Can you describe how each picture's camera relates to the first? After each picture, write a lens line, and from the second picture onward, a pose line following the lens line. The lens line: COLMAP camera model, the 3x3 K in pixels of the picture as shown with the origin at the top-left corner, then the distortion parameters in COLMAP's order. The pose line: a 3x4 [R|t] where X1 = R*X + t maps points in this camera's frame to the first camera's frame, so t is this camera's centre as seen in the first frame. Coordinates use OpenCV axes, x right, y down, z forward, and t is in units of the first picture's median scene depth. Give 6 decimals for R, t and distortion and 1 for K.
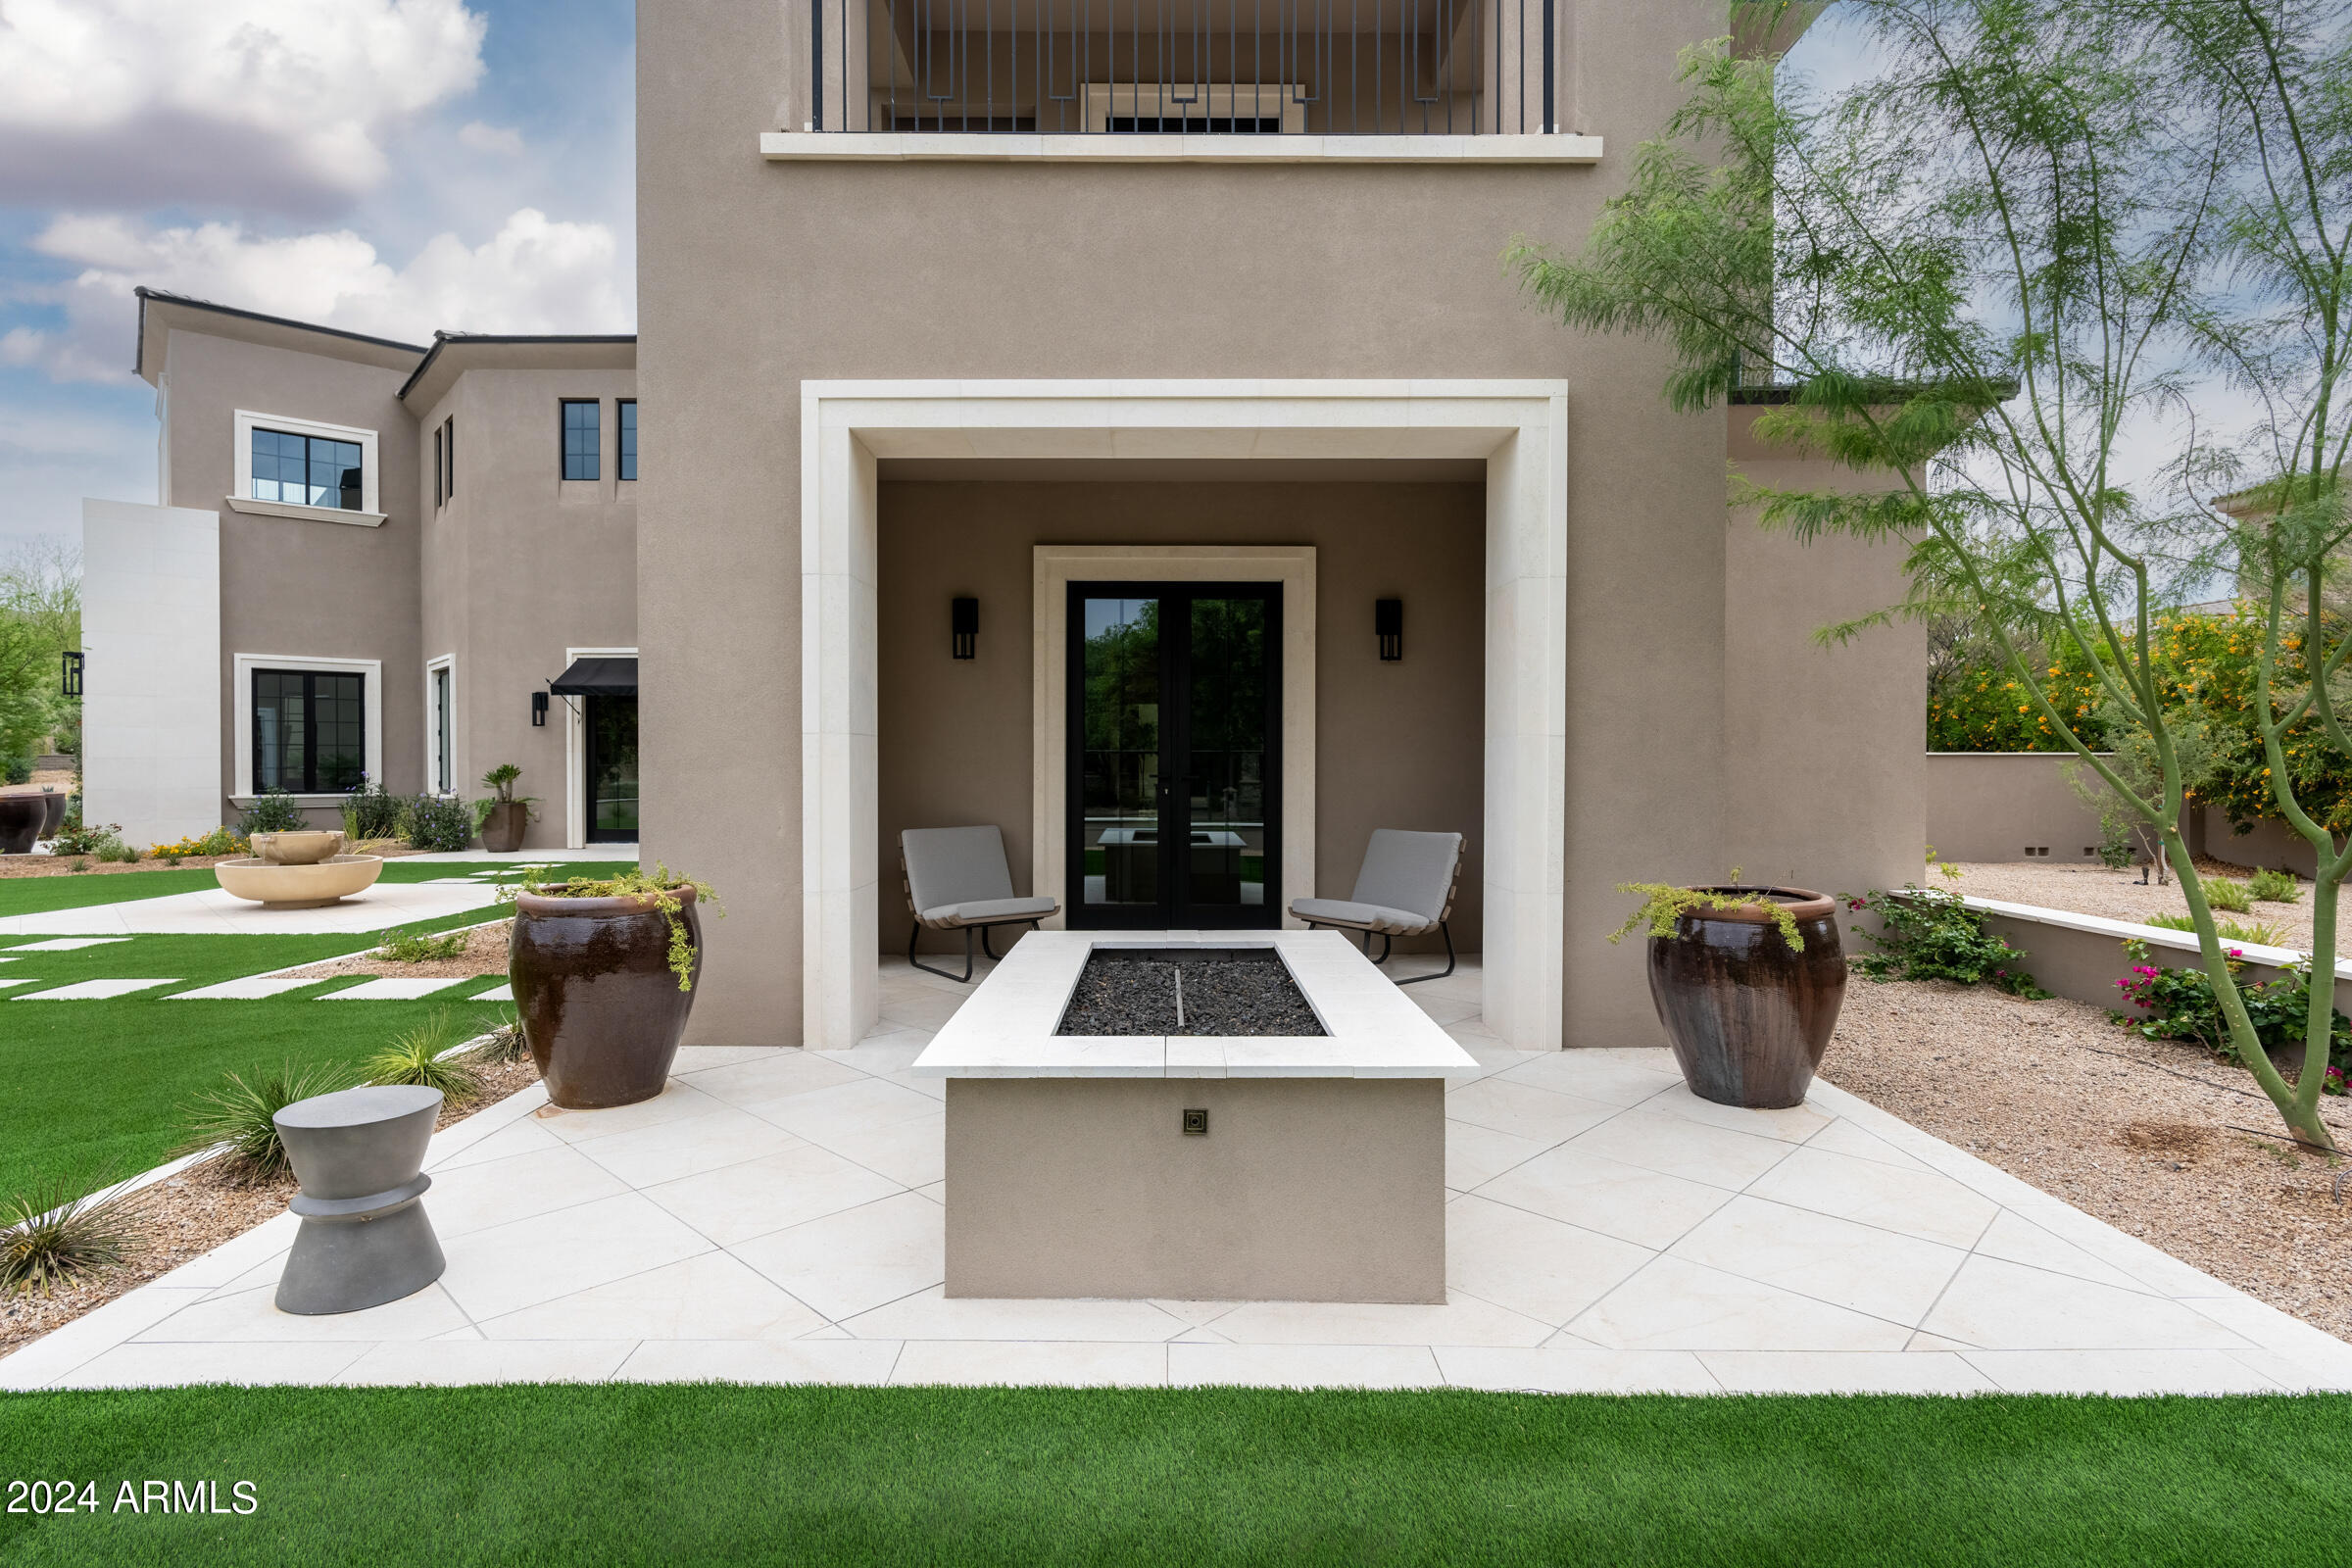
lens RADIAL K [[1177.8, 0, 1178.5], [0, 1177.8, 788.3], [0, 0, 1]] dist [0.005693, 0.001106]
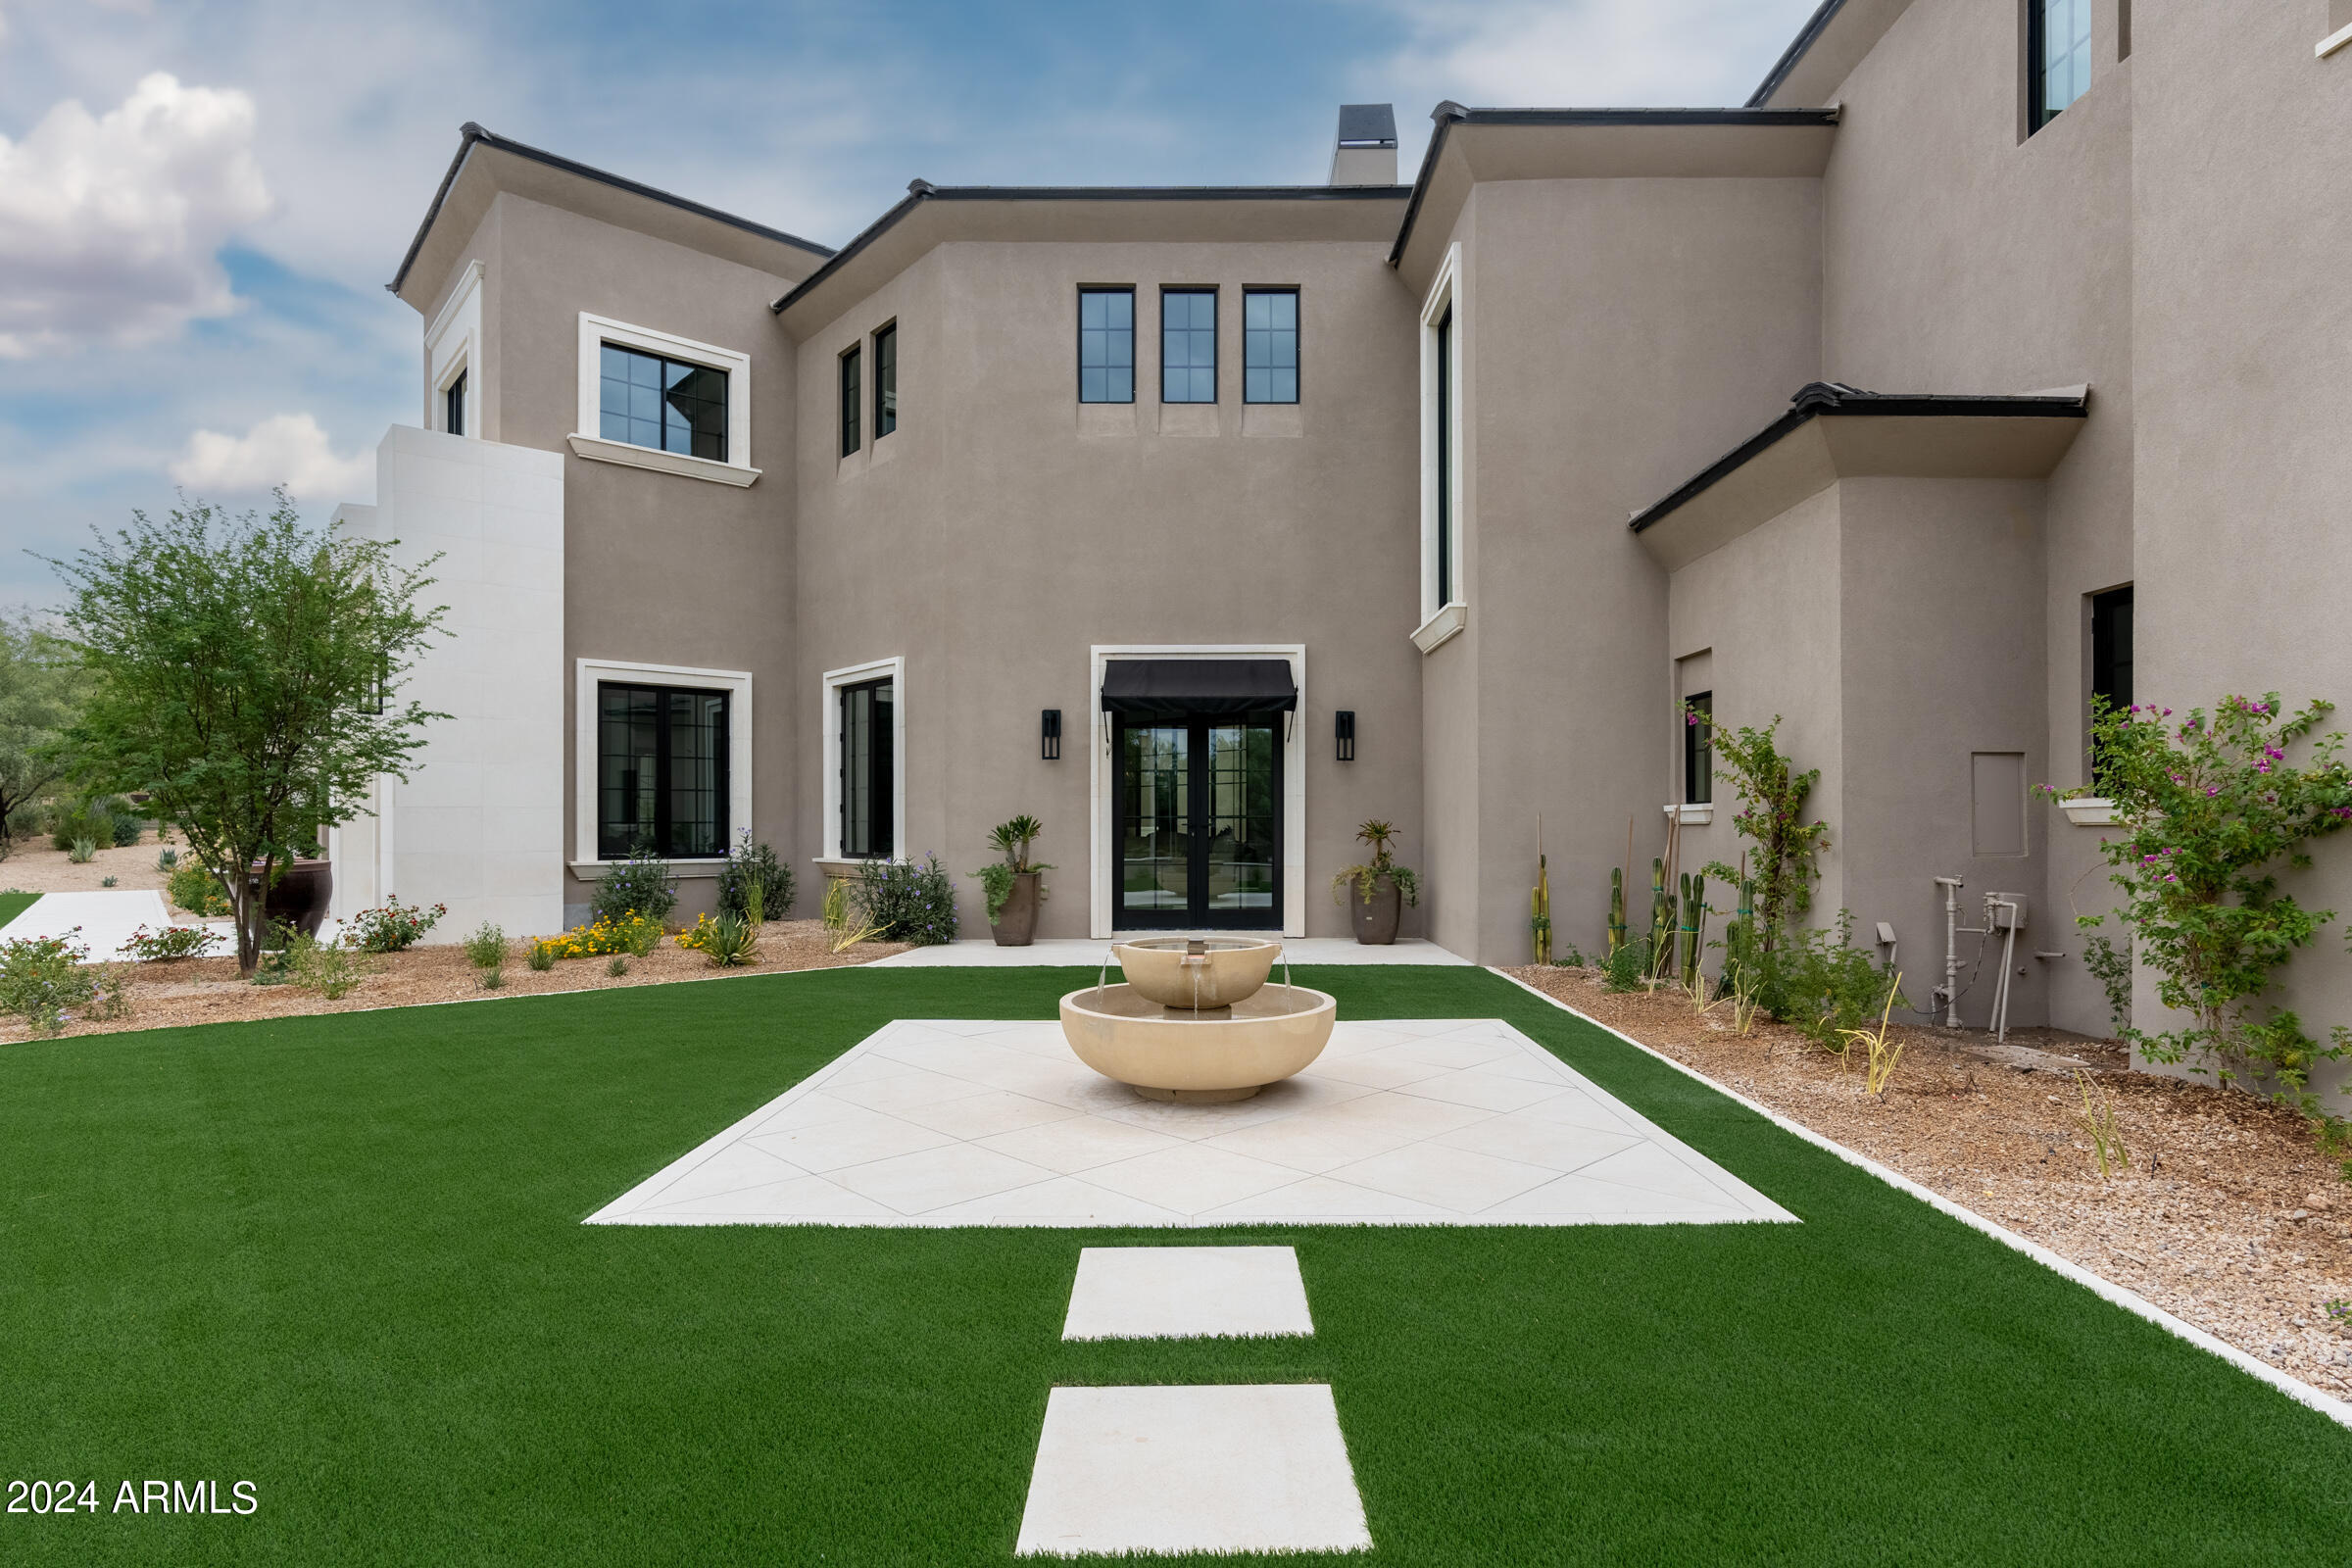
lens RADIAL K [[1162.7, 0, 1147.3], [0, 1162.7, 849.9], [0, 0, 1]] dist [-0.005668, -0.000267]
pose [[0.999964, 0.000369, 0.008494, -0.467532], [-0.000341, 0.999994, -0.003355, 0.001767], [-0.008495, 0.003352, 0.999958, 0.310032]]
